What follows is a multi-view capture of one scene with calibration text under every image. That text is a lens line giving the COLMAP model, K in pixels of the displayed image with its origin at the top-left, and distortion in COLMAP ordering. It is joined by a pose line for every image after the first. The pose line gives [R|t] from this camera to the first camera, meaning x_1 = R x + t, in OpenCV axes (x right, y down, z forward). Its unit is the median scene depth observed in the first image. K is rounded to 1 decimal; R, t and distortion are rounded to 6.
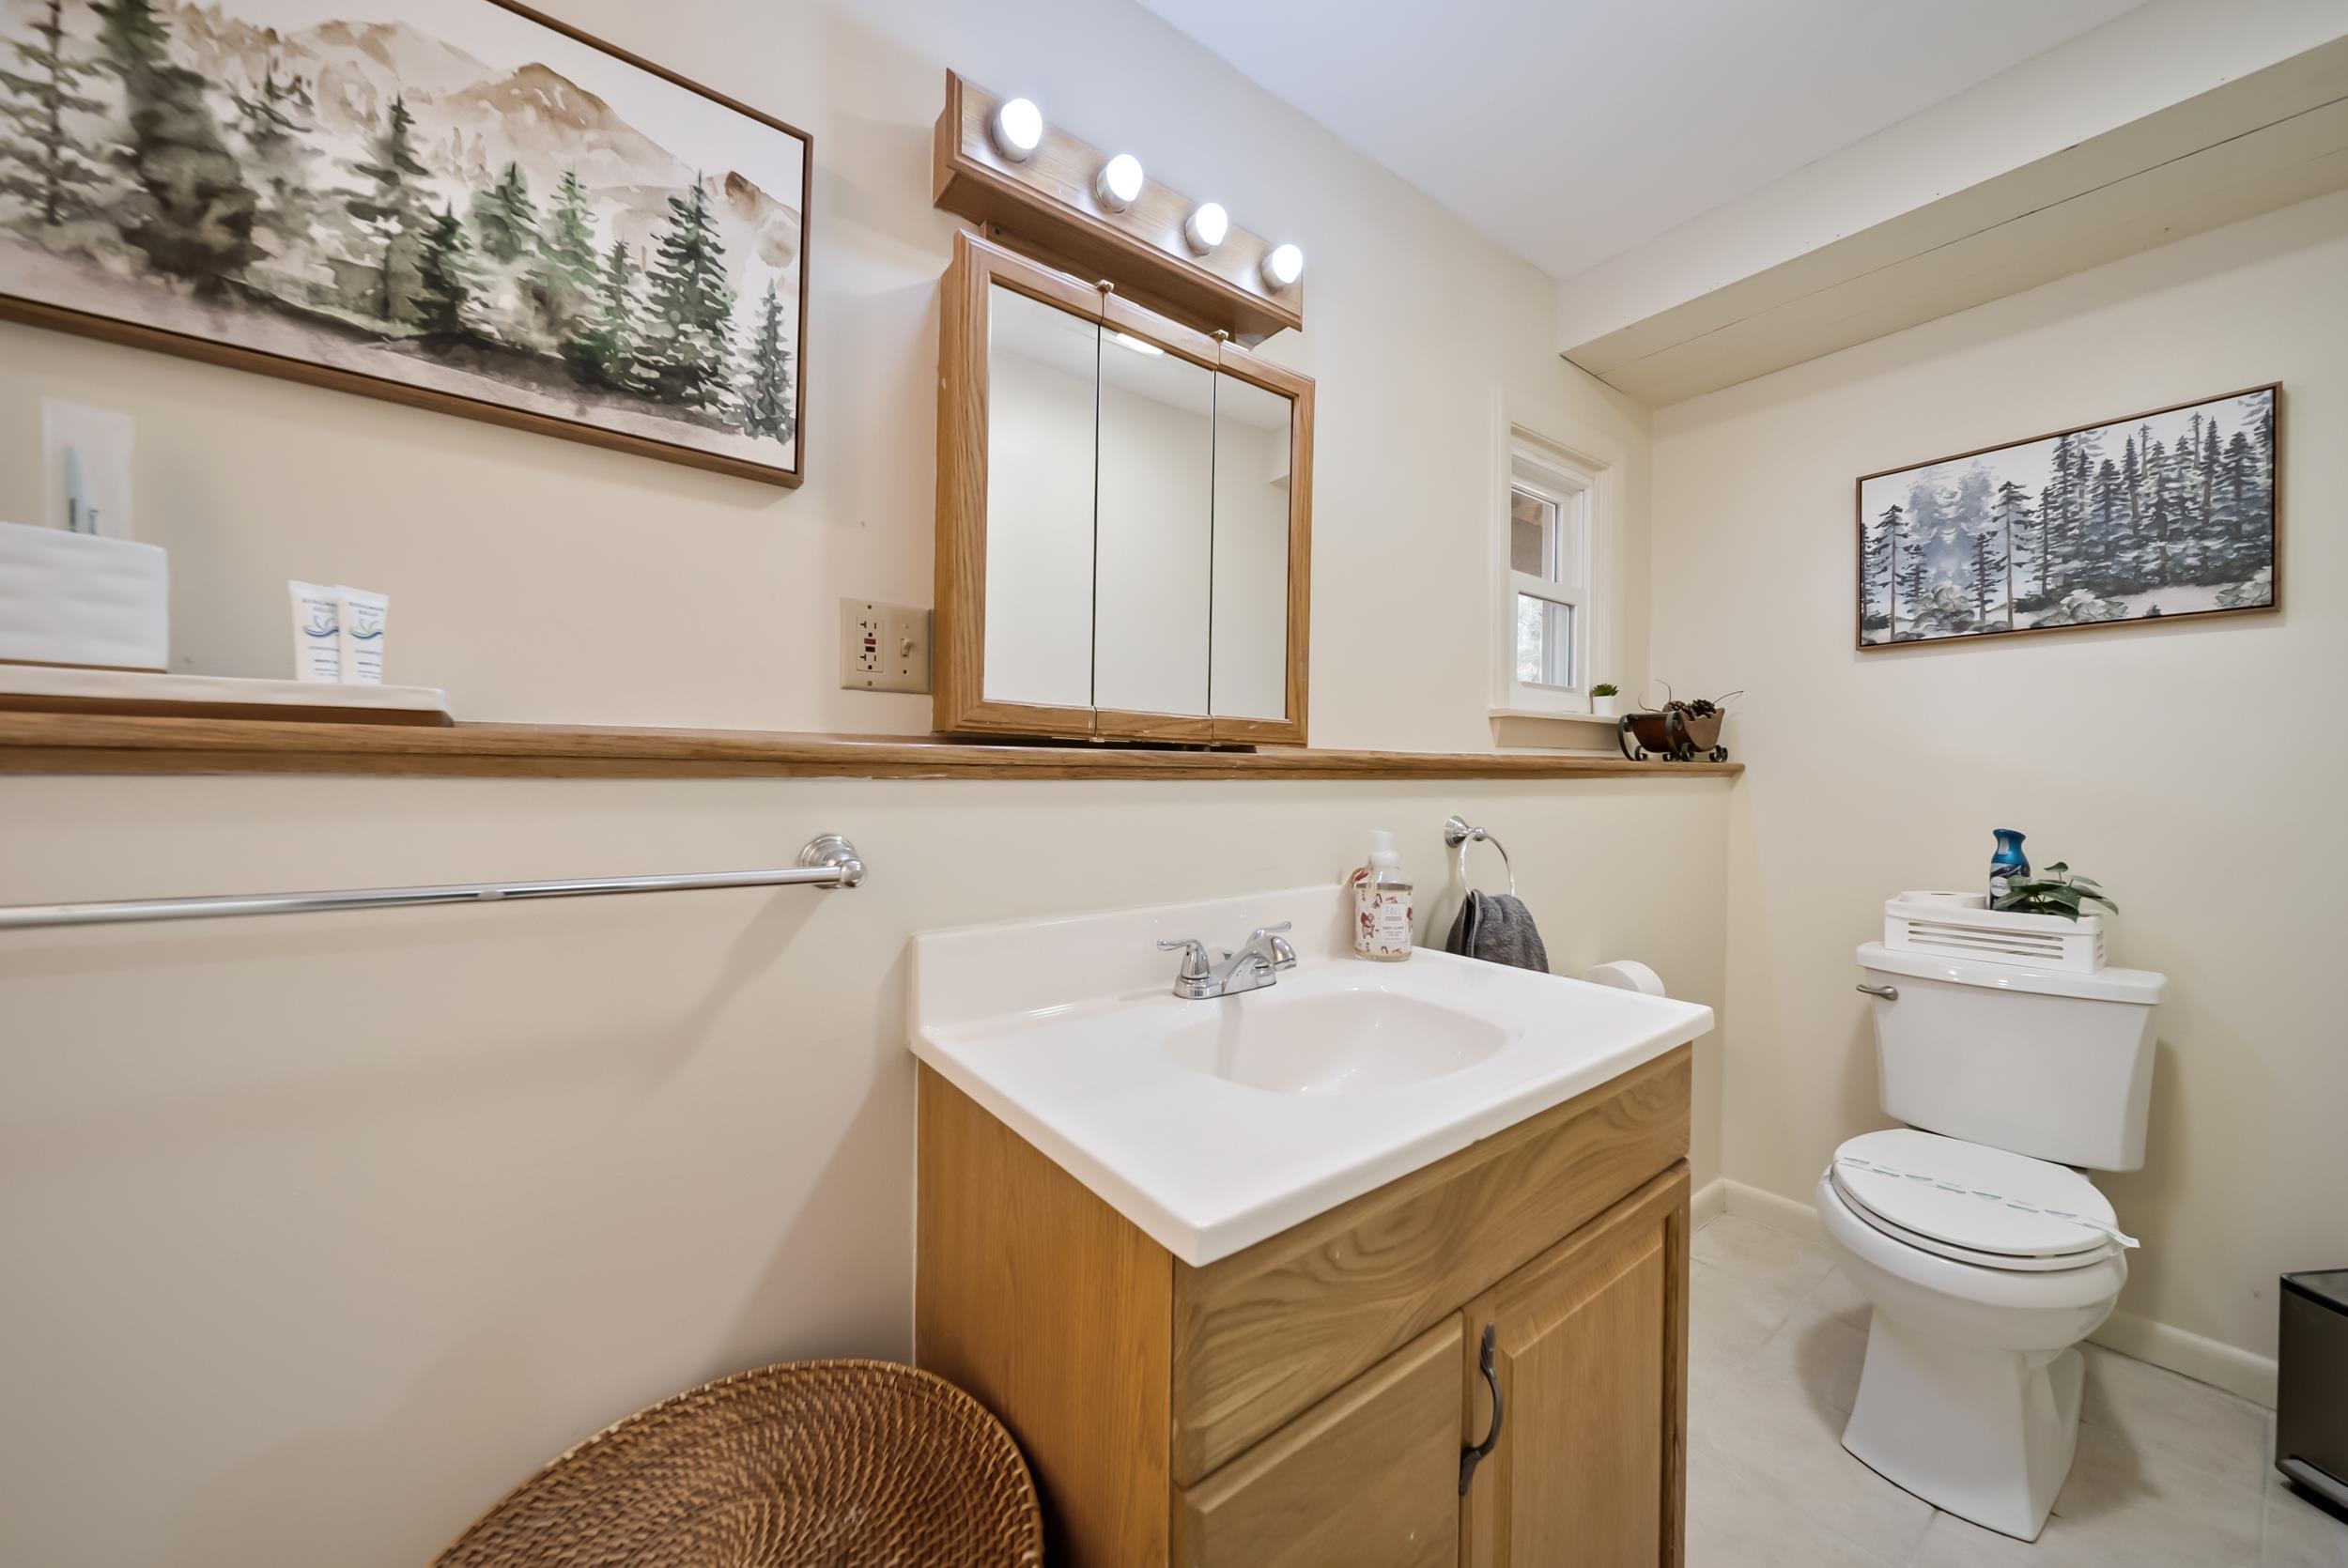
lens RADIAL K [[836.3, 0, 1166.0], [0, 836.3, 780.4], [0, 0, 1]] dist [0.000327, -0.001565]
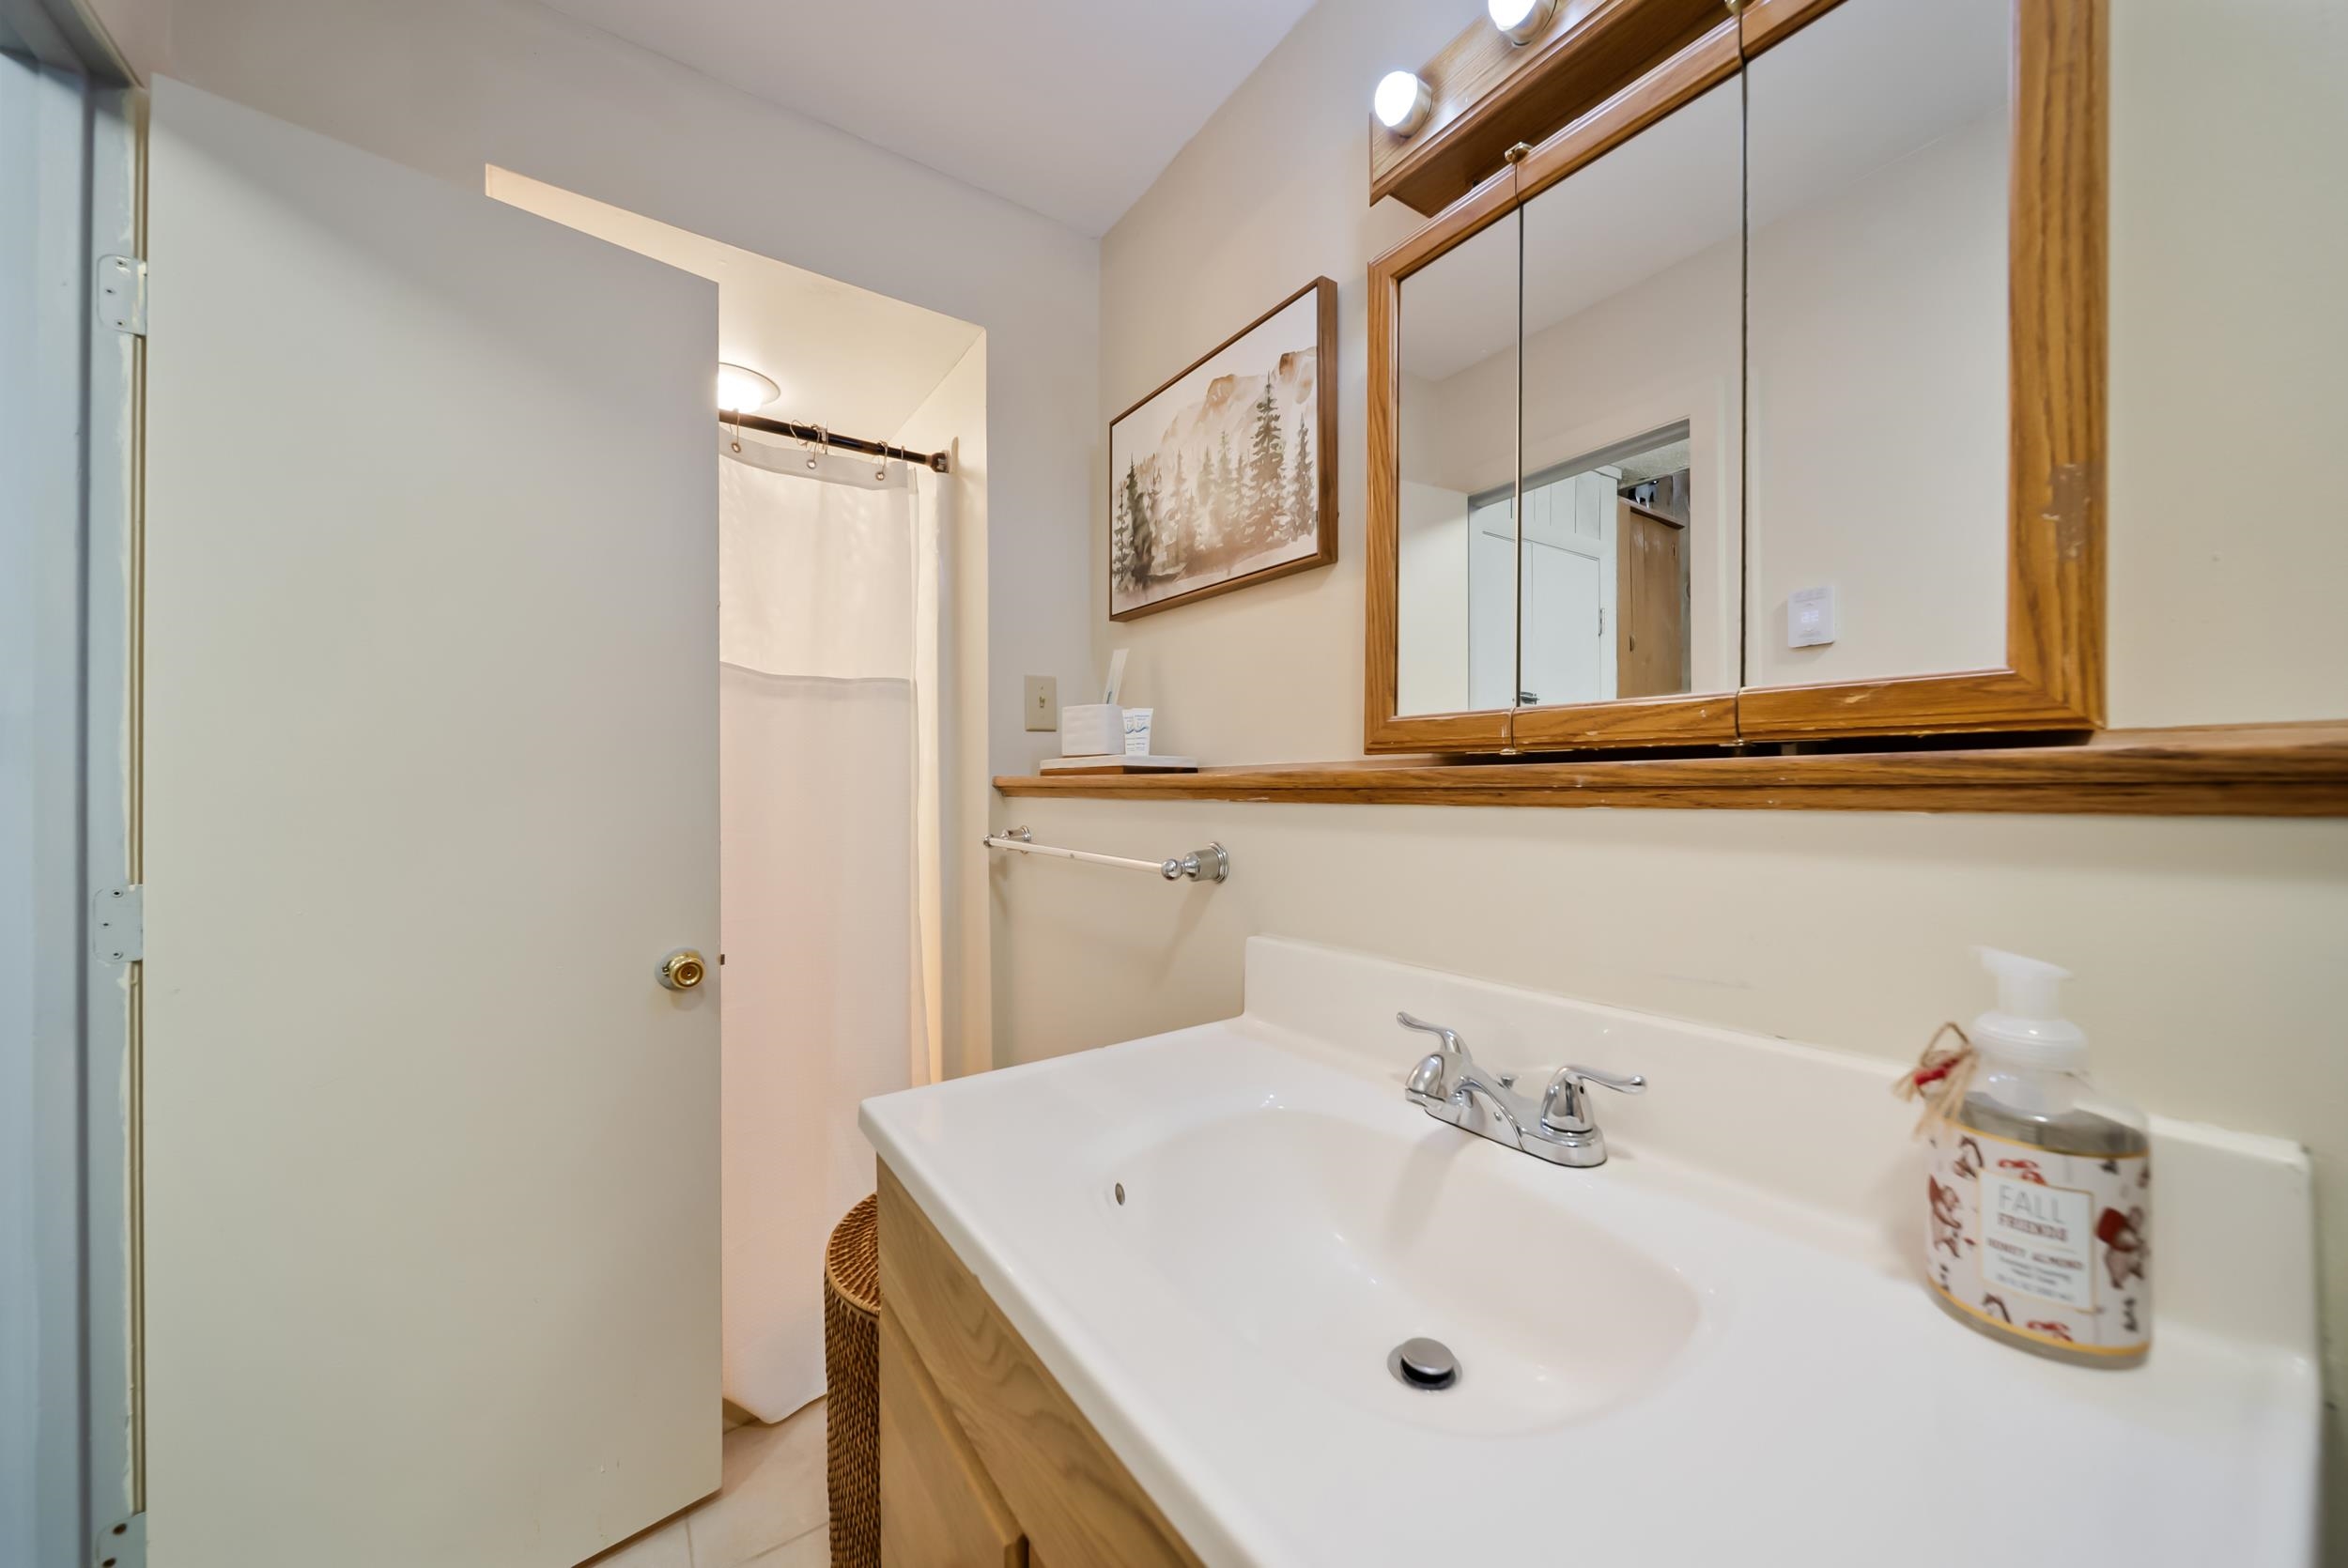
lens RADIAL K [[813.8, 0, 1174.0], [0, 813.8, 784.0], [0, 0, 1]] dist [0.000456, 0.000034]
pose [[-0.020844, -0.022248, -0.999535, 0.853897], [-0.014759, 0.999650, -0.021942, 0.001145], [0.999674, 0.014295, -0.021165, 0.927921]]
